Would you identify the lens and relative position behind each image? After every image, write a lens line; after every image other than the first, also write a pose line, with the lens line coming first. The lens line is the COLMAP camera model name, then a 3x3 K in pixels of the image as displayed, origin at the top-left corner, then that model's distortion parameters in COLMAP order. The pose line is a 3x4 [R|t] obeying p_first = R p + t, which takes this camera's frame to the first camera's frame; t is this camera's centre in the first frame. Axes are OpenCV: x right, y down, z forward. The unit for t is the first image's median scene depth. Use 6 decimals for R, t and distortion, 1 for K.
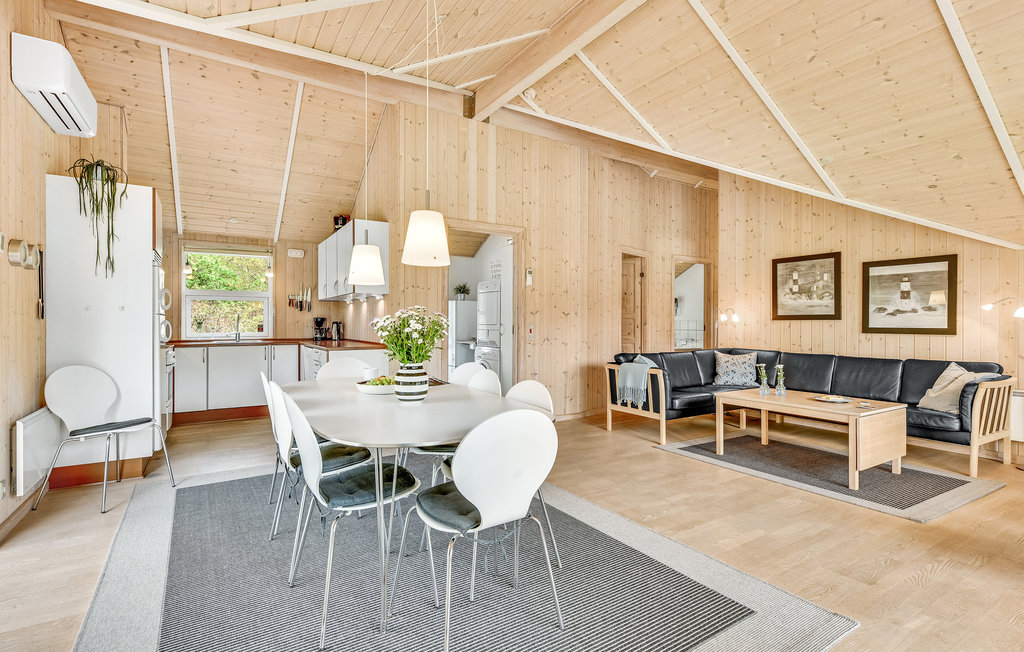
lens RADIAL K [[473.8, 0, 505.3], [0, 473.8, 322.0], [0, 0, 1]] dist [0.013524, -0.000267]
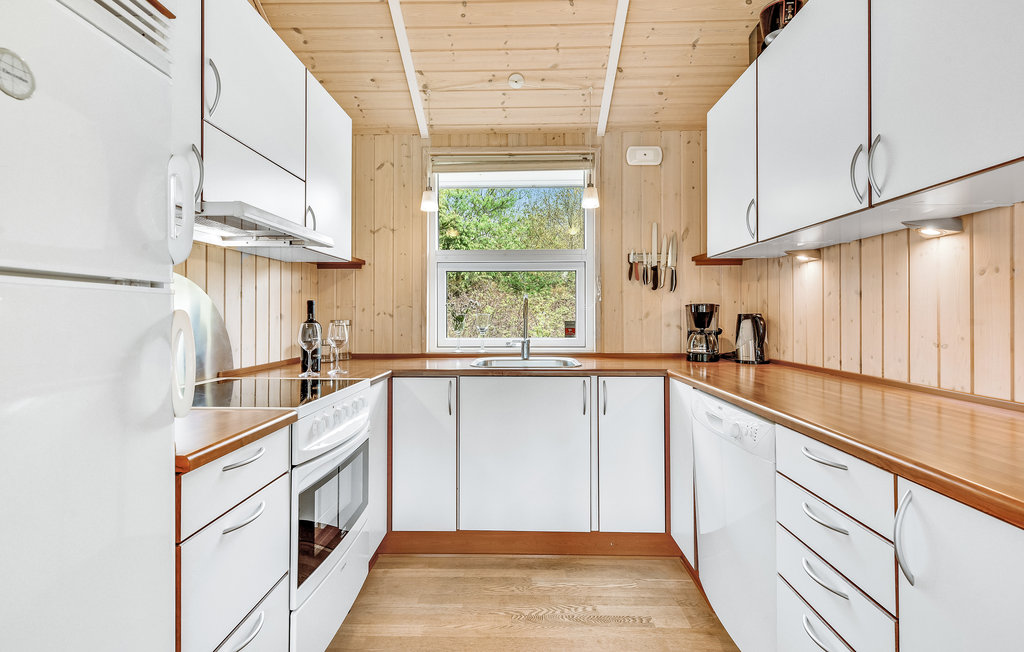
lens RADIAL K [[473.8, 0, 505.3], [0, 473.8, 322.0], [0, 0, 1]] dist [0.013524, -0.000267]
pose [[0.828935, 0.006652, -0.559305, -0.335799], [0.004081, 0.999831, 0.017939, -0.002195], [0.559330, -0.017153, 0.828768, 0.632814]]
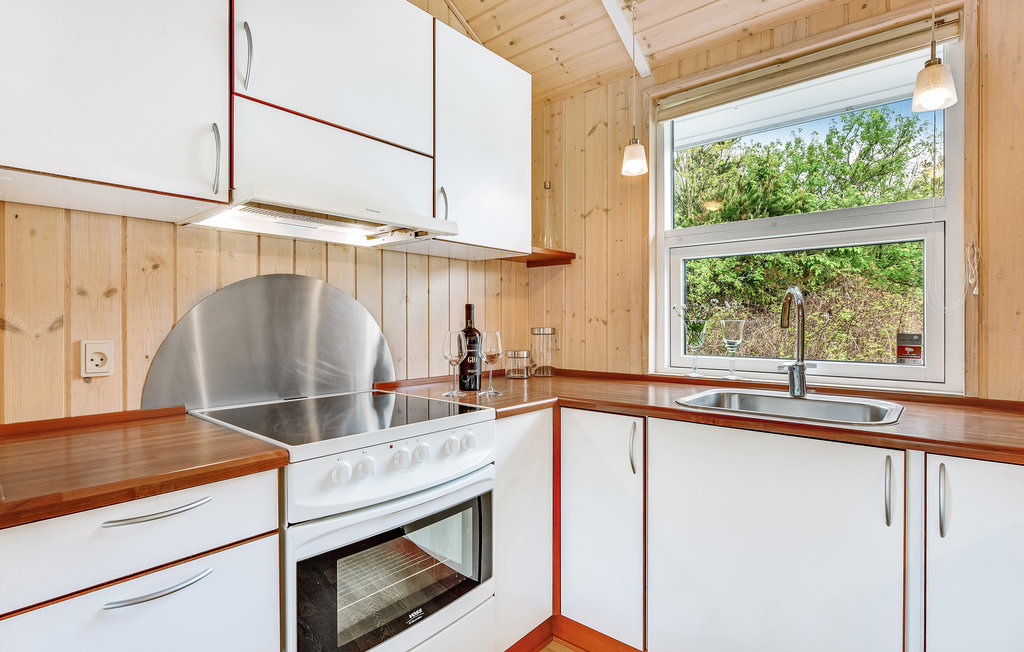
lens RADIAL K [[498.6, 0, 507.2], [0, 498.6, 327.4], [0, 0, 1]] dist [-0.001953, -0.001141]
pose [[0.294028, 0.010878, -0.955735, -0.353411], [0.003576, 0.999916, 0.012481, -0.001747], [0.955790, -0.007088, 0.293964, 0.781802]]
